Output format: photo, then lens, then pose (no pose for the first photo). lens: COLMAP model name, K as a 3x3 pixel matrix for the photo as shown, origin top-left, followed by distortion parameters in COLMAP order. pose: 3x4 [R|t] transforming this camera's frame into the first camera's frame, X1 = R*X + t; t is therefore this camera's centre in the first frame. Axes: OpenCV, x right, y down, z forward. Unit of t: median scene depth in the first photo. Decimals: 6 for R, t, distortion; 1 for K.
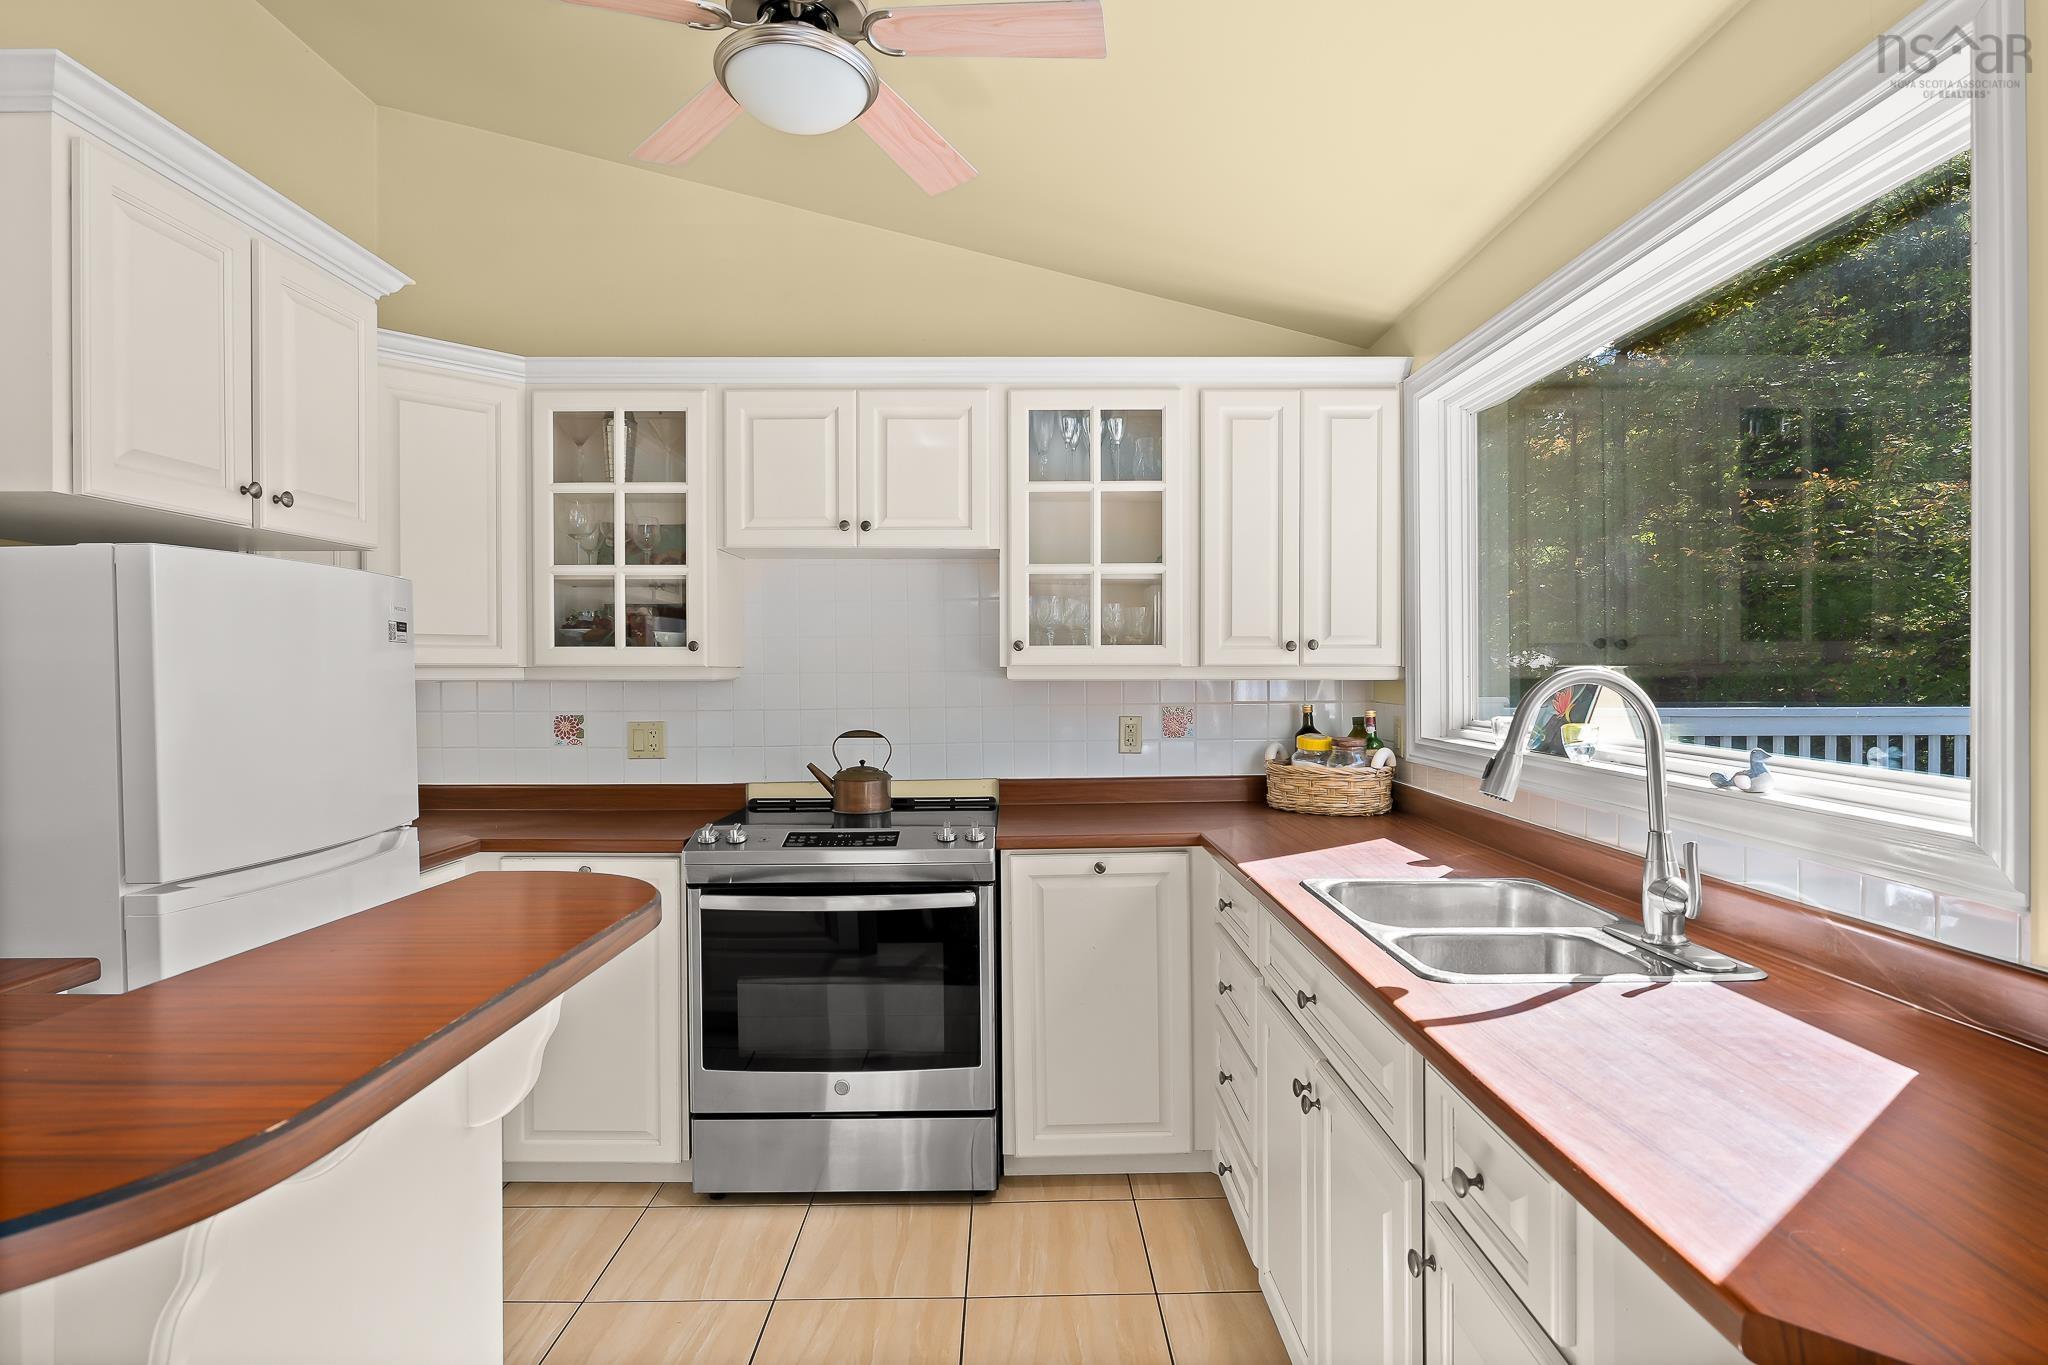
lens RADIAL K [[1068.5, 0, 1029.9], [0, 1068.5, 680.3], [0, 0, 1]] dist [-0.013773, 0.001144]
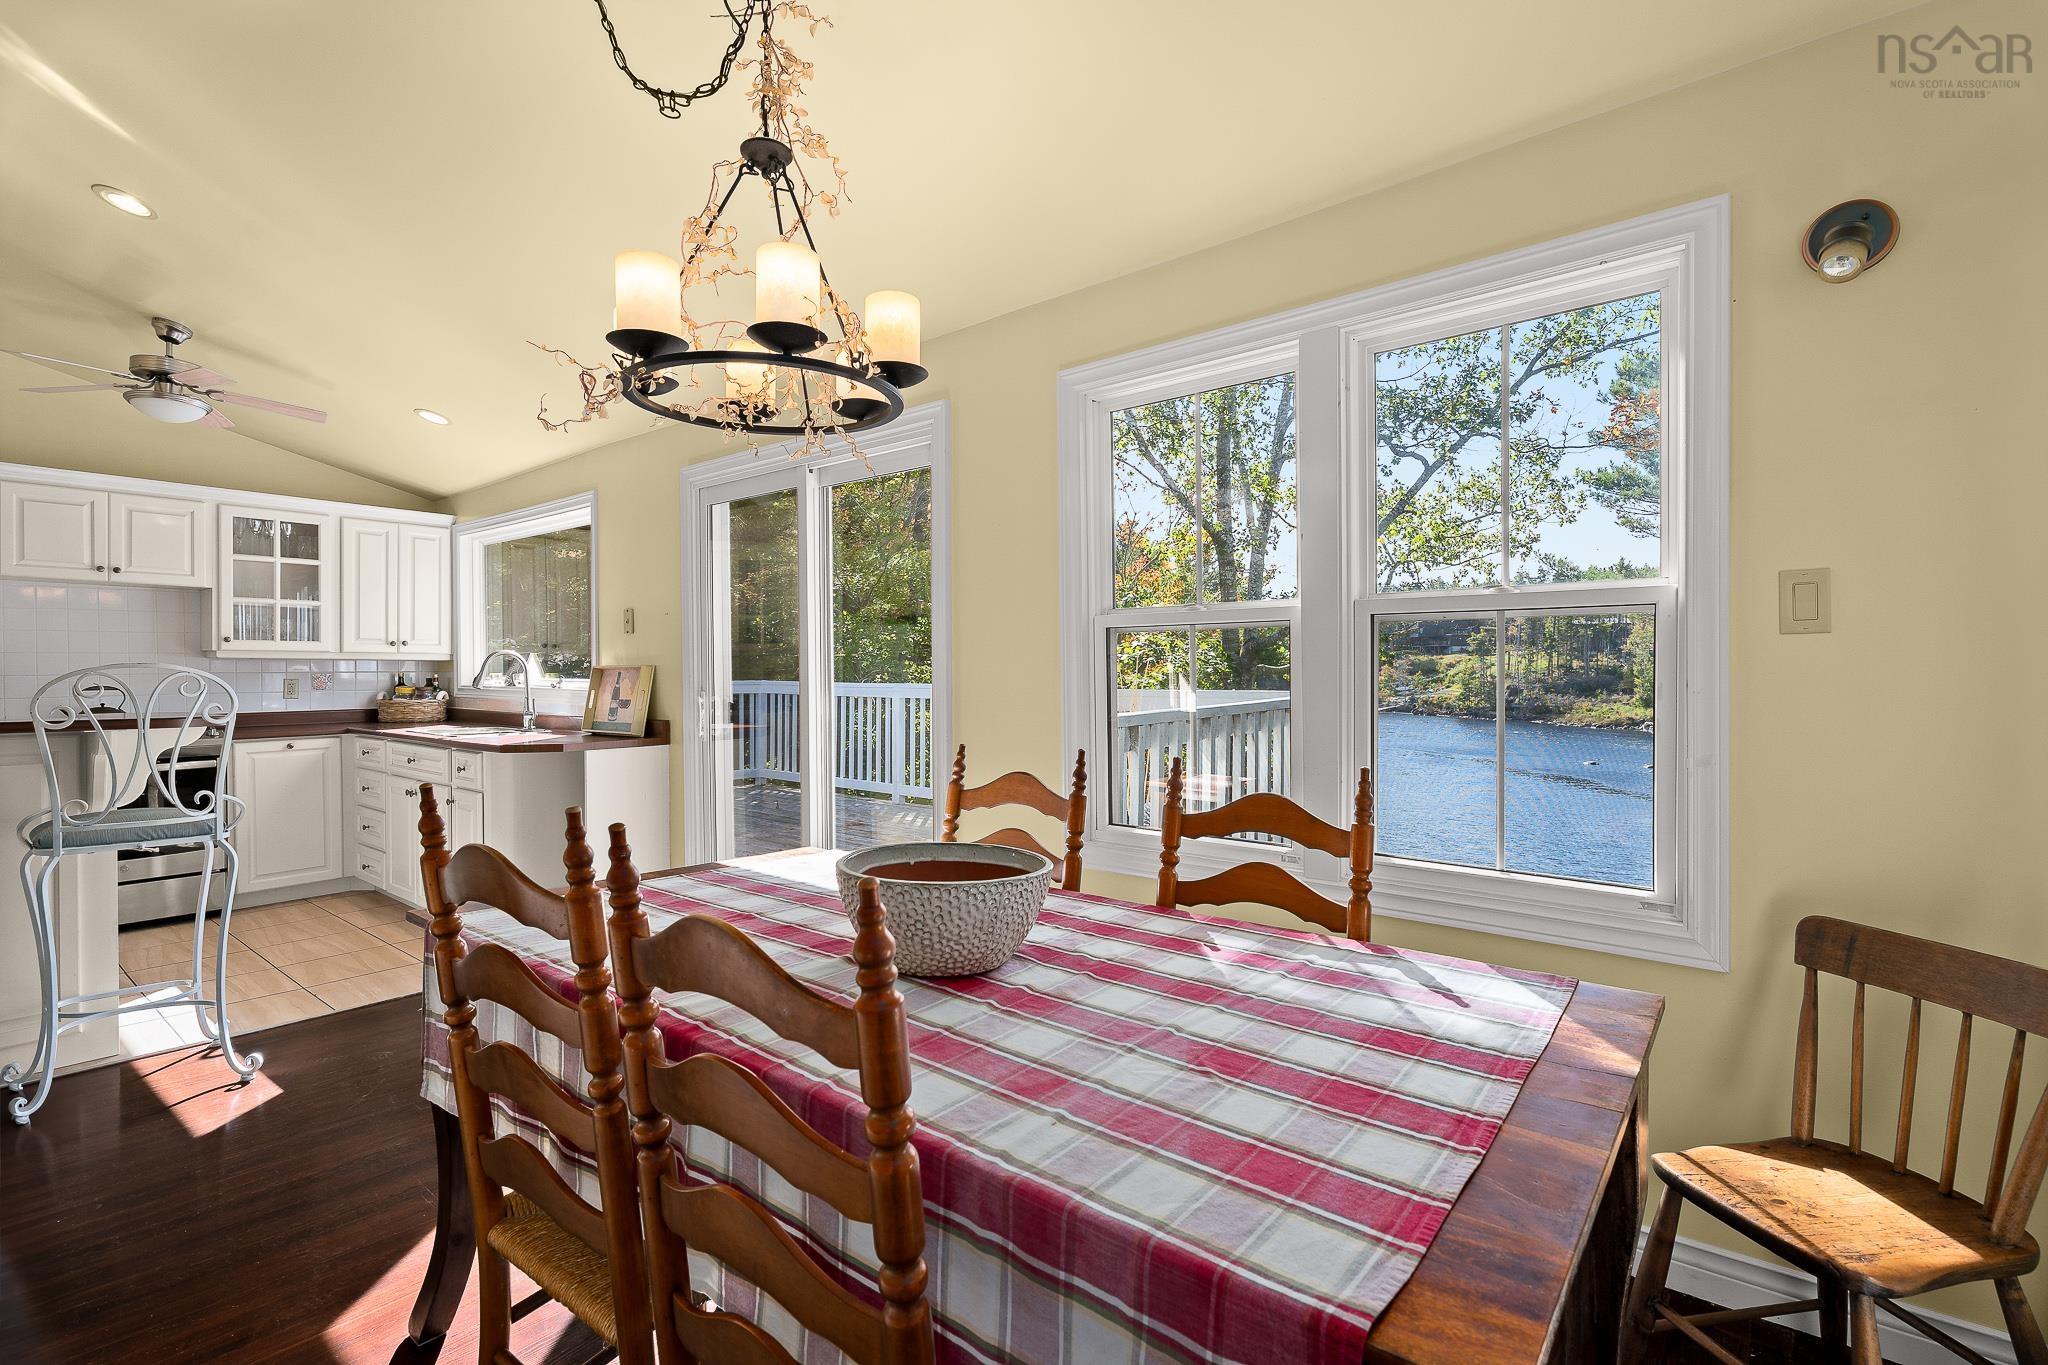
lens RADIAL K [[926.8, 0, 1025.2], [0, 926.8, 677.1], [0, 0, 1]] dist [0.000262, -0.000682]
pose [[0.642018, -0.000511, 0.766689, -0.362953], [0.004685, 0.999984, -0.003257, 0.046715], [-0.766675, 0.005683, 0.642010, -1.151981]]
